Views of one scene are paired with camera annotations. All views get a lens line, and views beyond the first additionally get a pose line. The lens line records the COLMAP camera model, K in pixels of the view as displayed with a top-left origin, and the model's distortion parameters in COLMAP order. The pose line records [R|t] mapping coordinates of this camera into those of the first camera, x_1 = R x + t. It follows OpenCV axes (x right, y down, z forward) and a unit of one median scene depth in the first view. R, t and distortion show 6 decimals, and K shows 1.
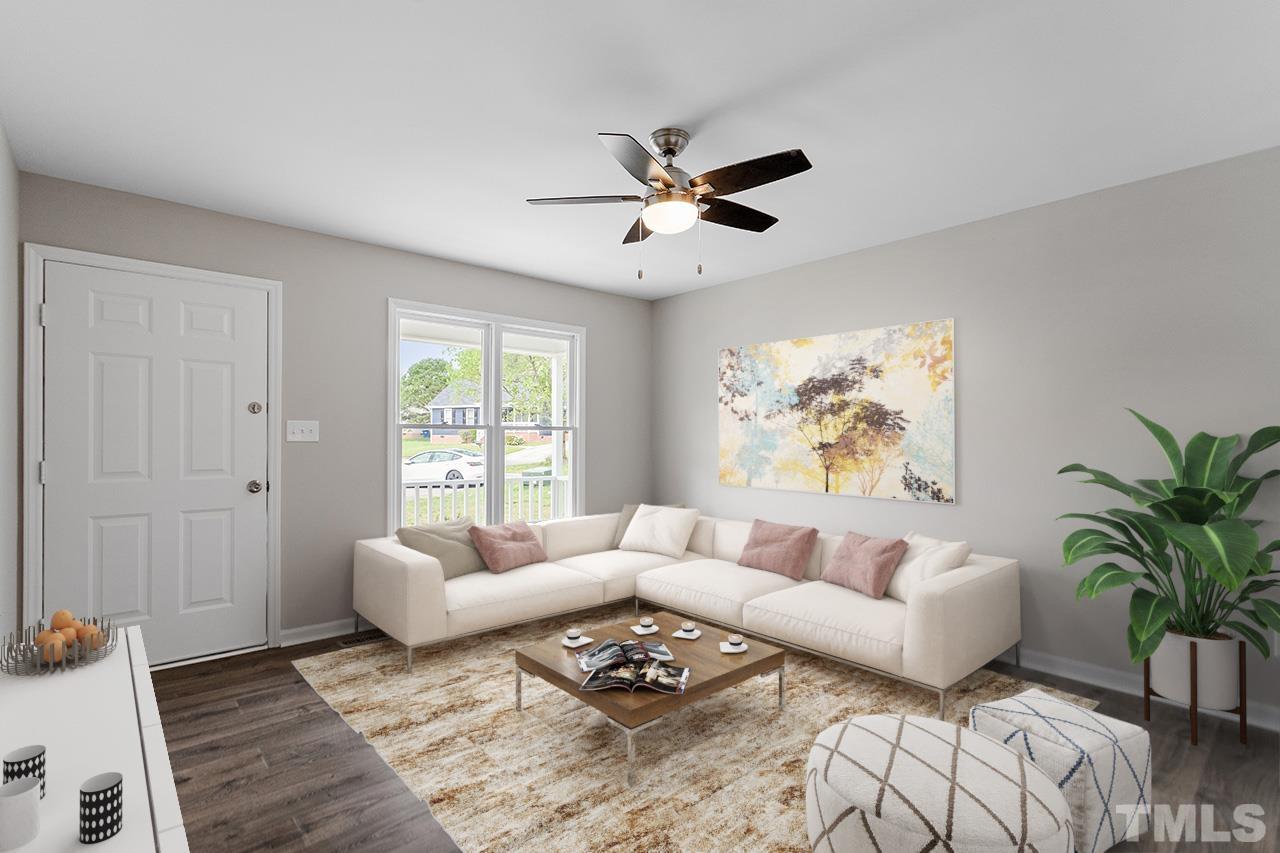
lens RADIAL K [[603.7, 0, 644.5], [0, 603.7, 431.0], [0, 0, 1]] dist [0.013161, 0.000893]
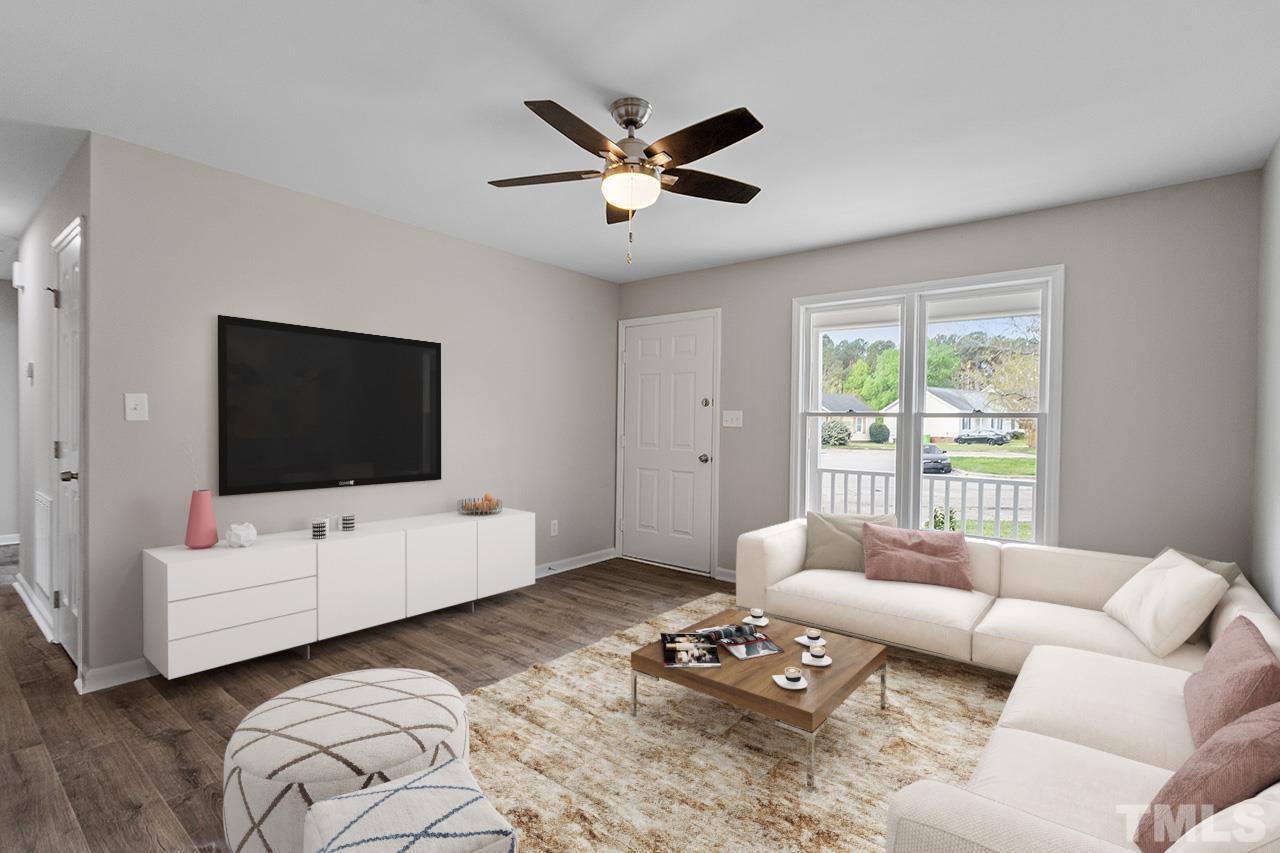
lens RADIAL K [[603.7, 0, 639.6], [0, 603.7, 423.8], [0, 0, 1]] dist [0.013161, 0.000893]
pose [[0.154961, 0.003229, -0.987915, 0.789510], [-0.005880, 0.999980, 0.002347, 0.009912], [0.987903, 0.005445, 0.154977, 0.700554]]
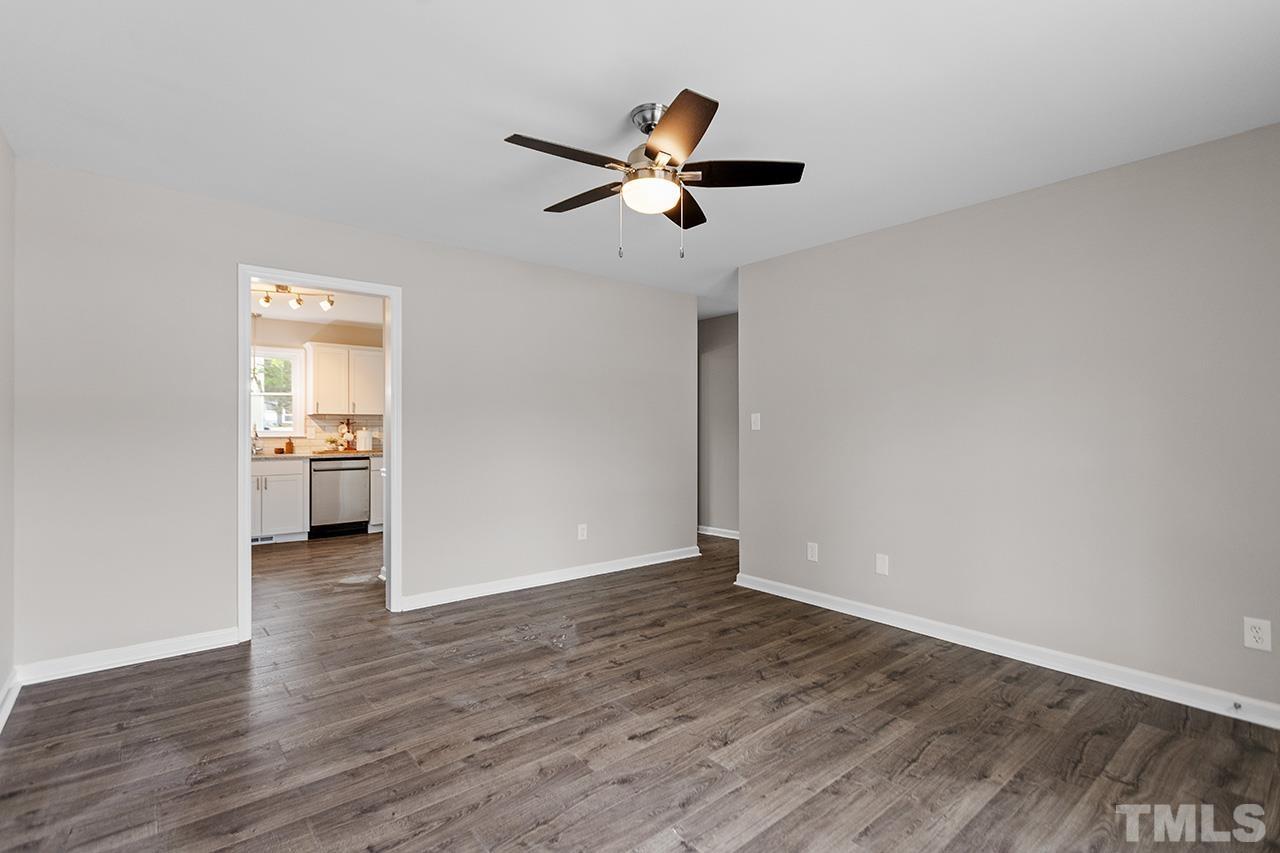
lens RADIAL K [[603.7, 0, 636.2], [0, 603.7, 429.4], [0, 0, 1]] dist [0.013161, 0.000893]
pose [[-0.999023, 0.001499, 0.044170, 0.013907], [0.001394, 0.999996, -0.002418, 0.013433], [-0.044173, -0.002354, -0.999021, 1.568189]]
